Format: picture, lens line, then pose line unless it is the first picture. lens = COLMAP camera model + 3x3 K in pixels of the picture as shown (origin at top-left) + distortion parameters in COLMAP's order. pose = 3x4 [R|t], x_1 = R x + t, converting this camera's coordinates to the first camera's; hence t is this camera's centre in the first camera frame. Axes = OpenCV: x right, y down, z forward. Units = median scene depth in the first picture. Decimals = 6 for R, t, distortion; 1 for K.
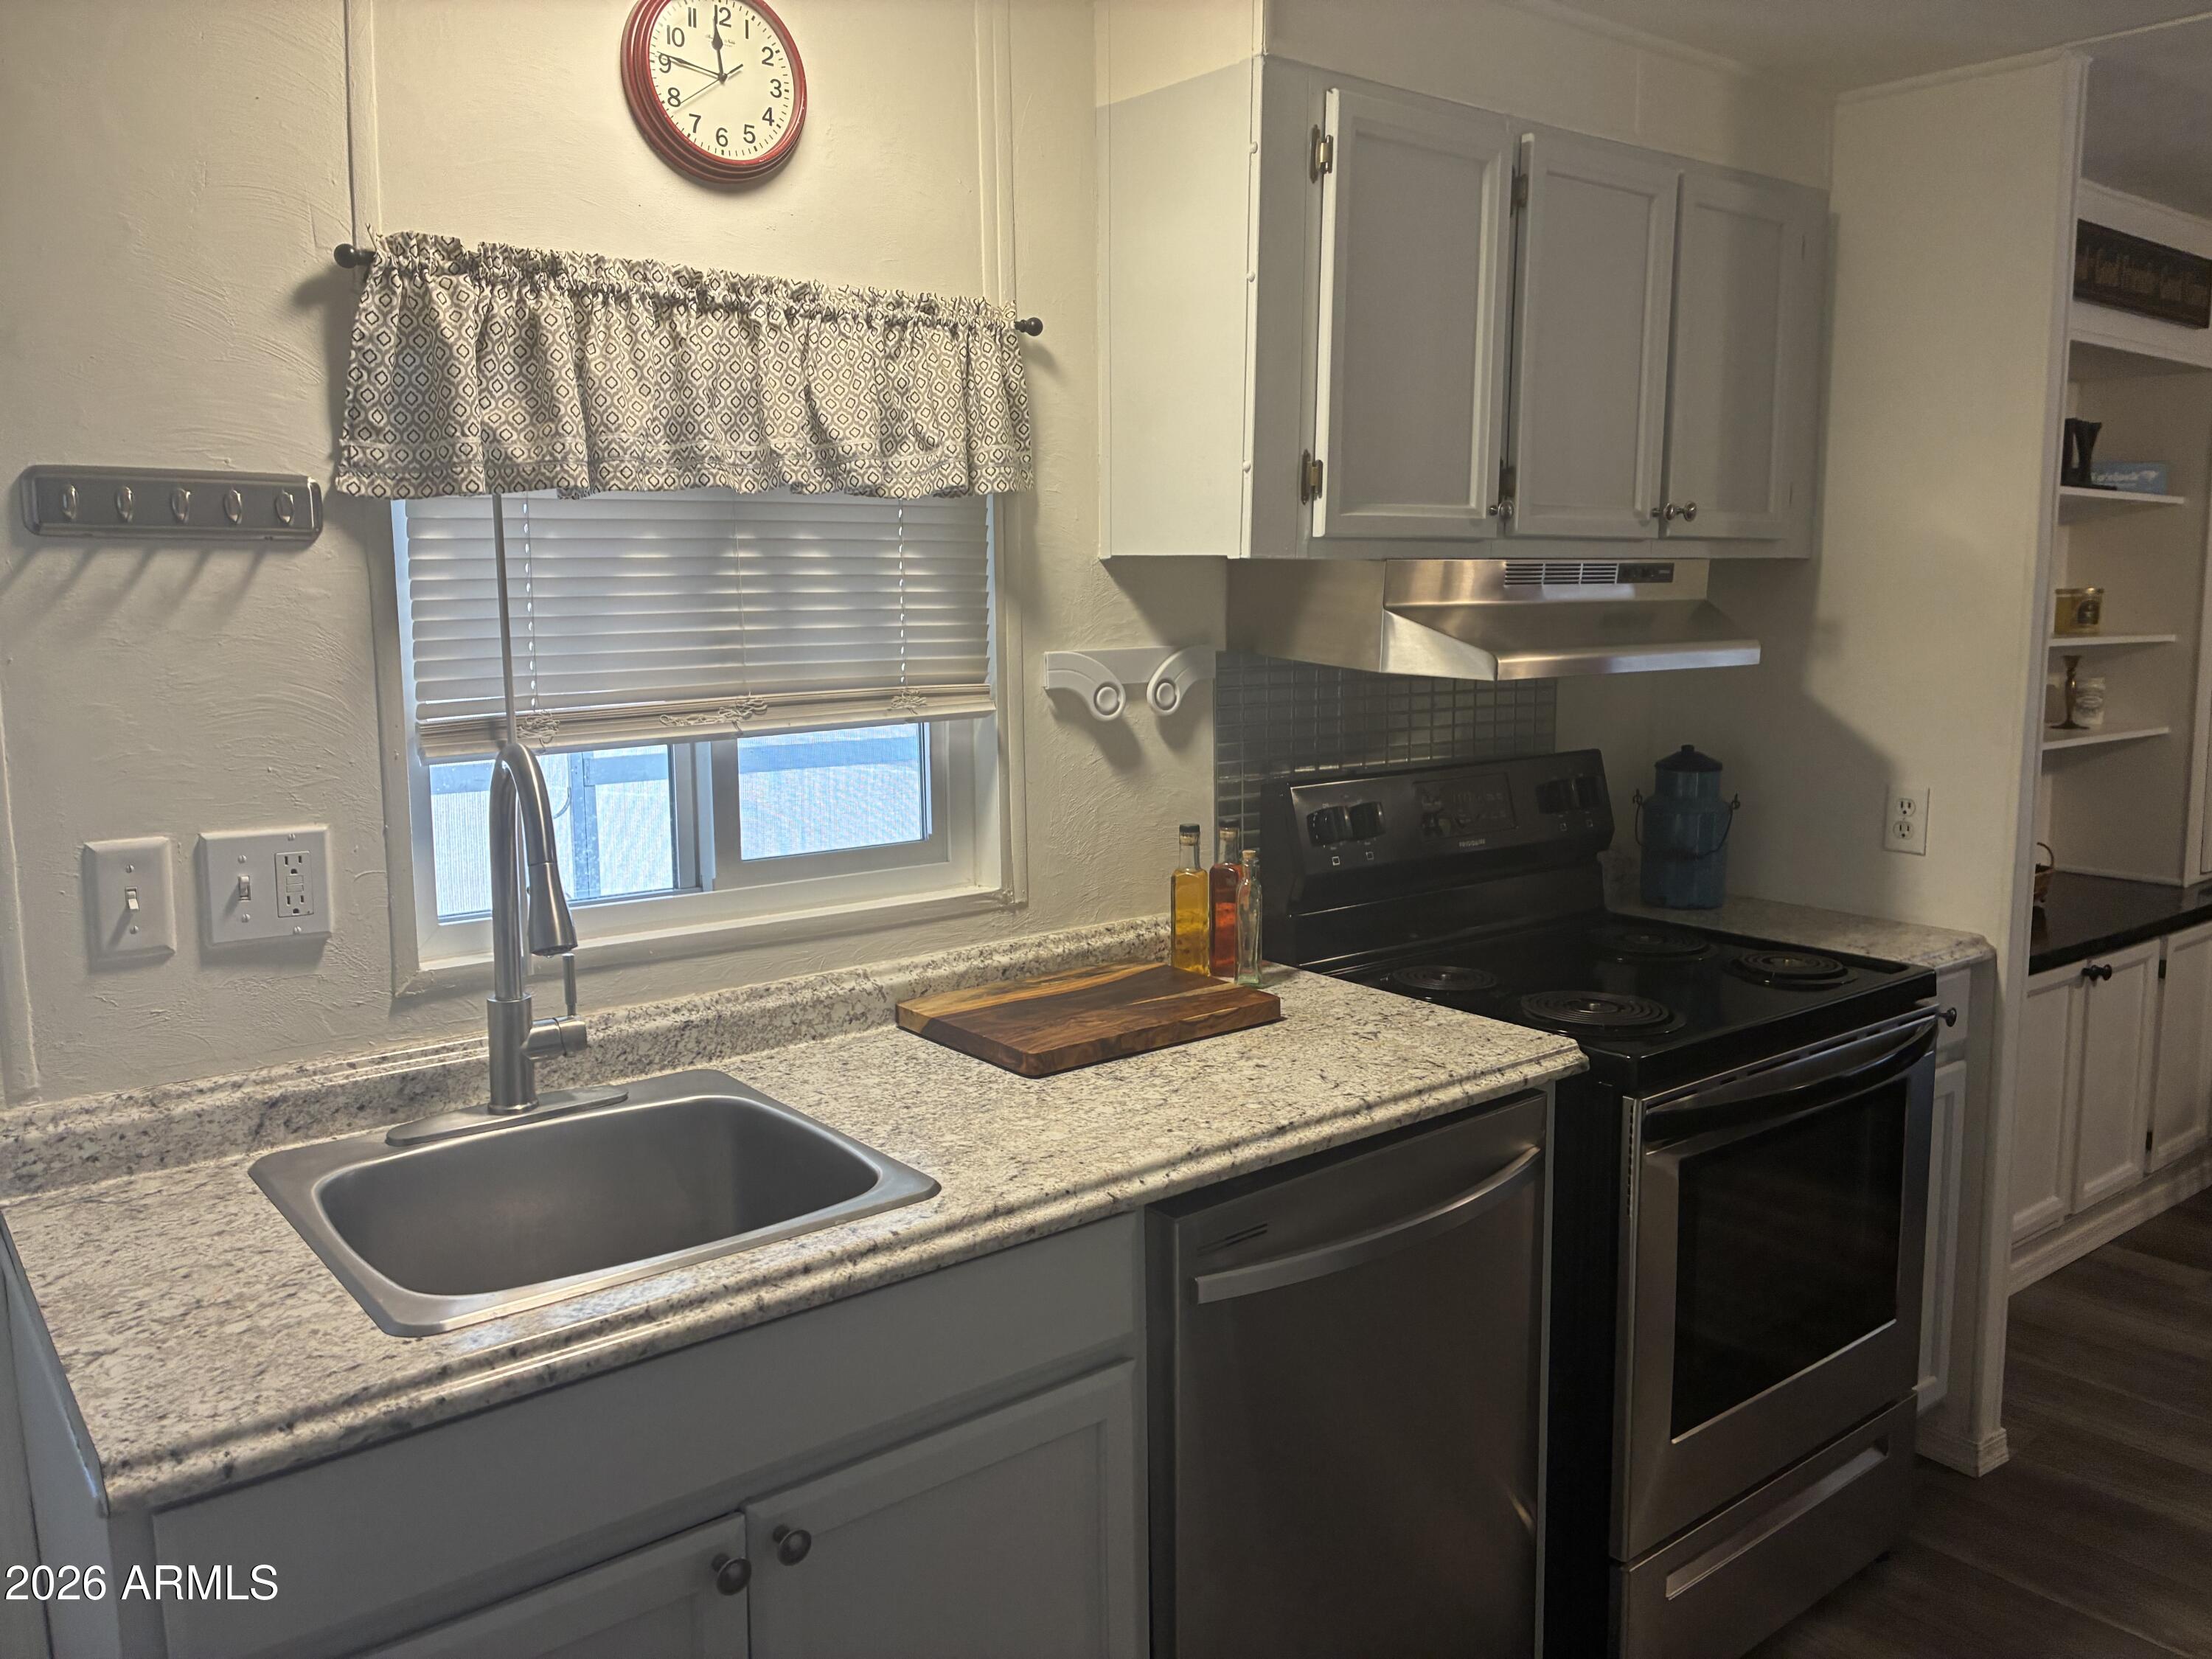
lens RADIAL K [[1683.4, 0, 1109.2], [0, 1683.4, 787.7], [0, 0, 1]] dist [0.050103, -0.056635]
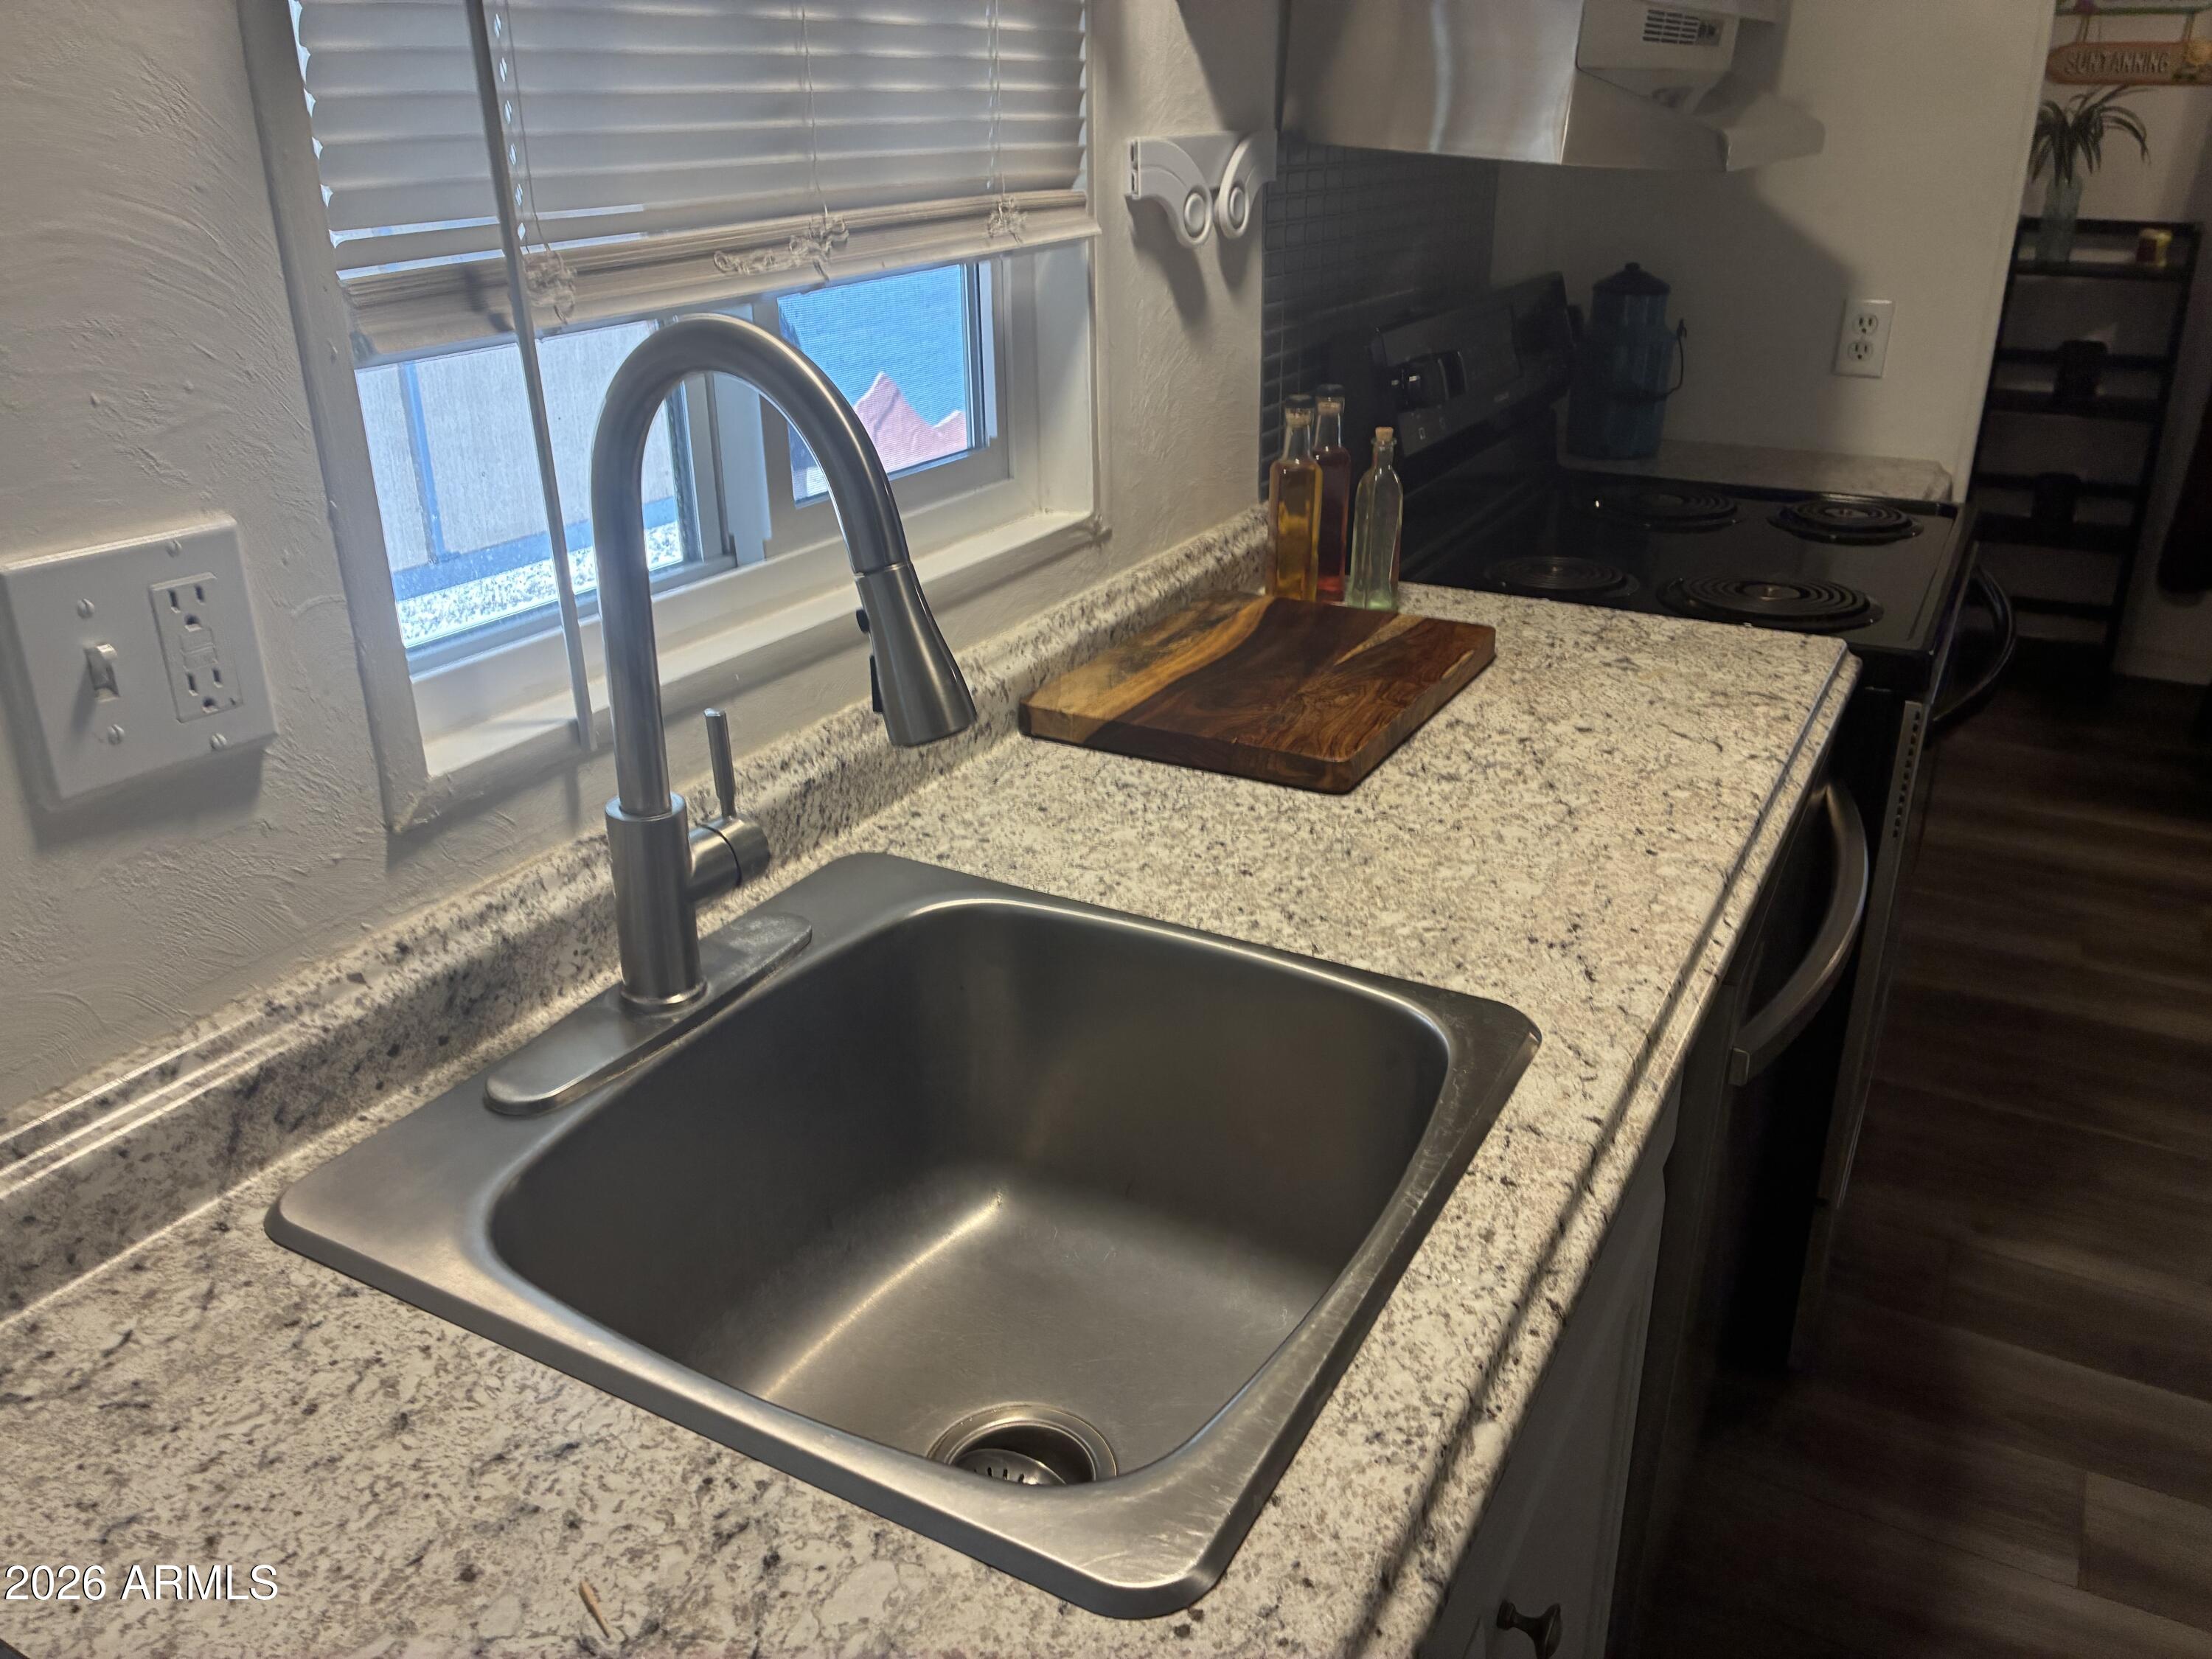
lens RADIAL K [[1672.2, 0, 1105.4], [0, 1672.2, 797.6], [0, 0, 1]] dist [0.085822, -0.126221]
pose [[0.922641, -0.146942, 0.356569, -0.361503], [0.047839, 0.961034, 0.272258, -0.016003], [-0.382682, -0.234138, 0.893719, 0.409113]]
